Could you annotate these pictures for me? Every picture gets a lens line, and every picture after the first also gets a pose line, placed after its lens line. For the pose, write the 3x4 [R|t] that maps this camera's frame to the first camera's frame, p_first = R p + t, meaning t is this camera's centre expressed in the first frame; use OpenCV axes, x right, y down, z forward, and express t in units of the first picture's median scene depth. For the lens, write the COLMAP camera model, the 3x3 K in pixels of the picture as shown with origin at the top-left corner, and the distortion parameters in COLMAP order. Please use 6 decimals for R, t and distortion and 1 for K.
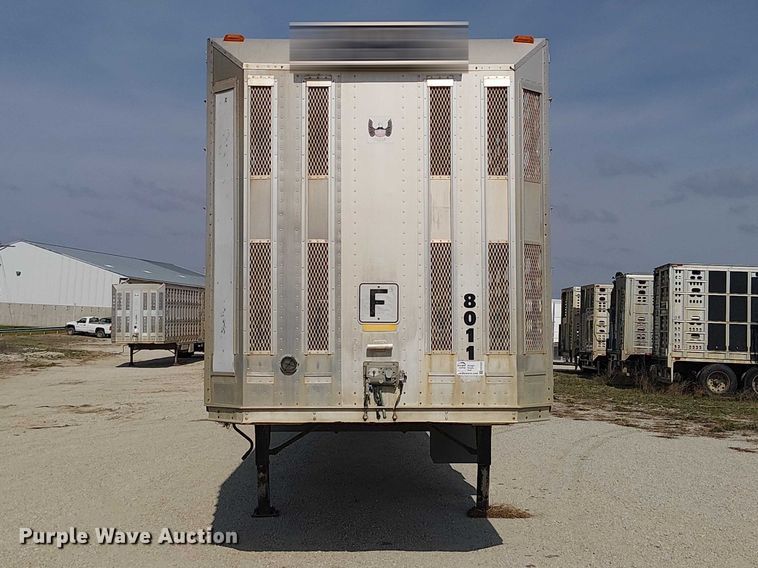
lens RADIAL K [[1097.5, 0, 377.7], [0, 1097.5, 284.6], [0, 0, 1]] dist [-0.002580, 0.020511]
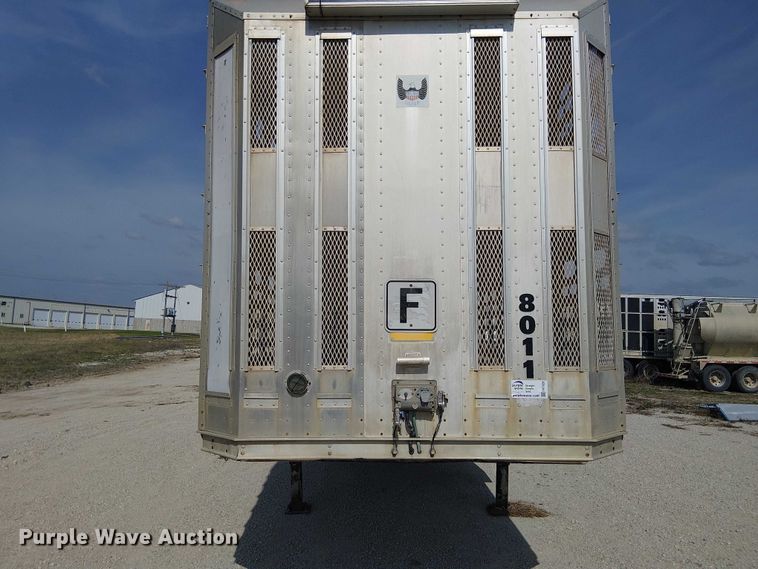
lens RADIAL K [[490.4, 0, 375.4], [0, 490.4, 305.4], [0, 0, 1]] dist [0.035431, -0.000141]
pose [[0.999386, -0.002155, -0.034969, -0.012459], [0.001533, 0.999840, -0.017800, 0.022715], [0.035002, 0.017735, 0.999230, 0.643223]]
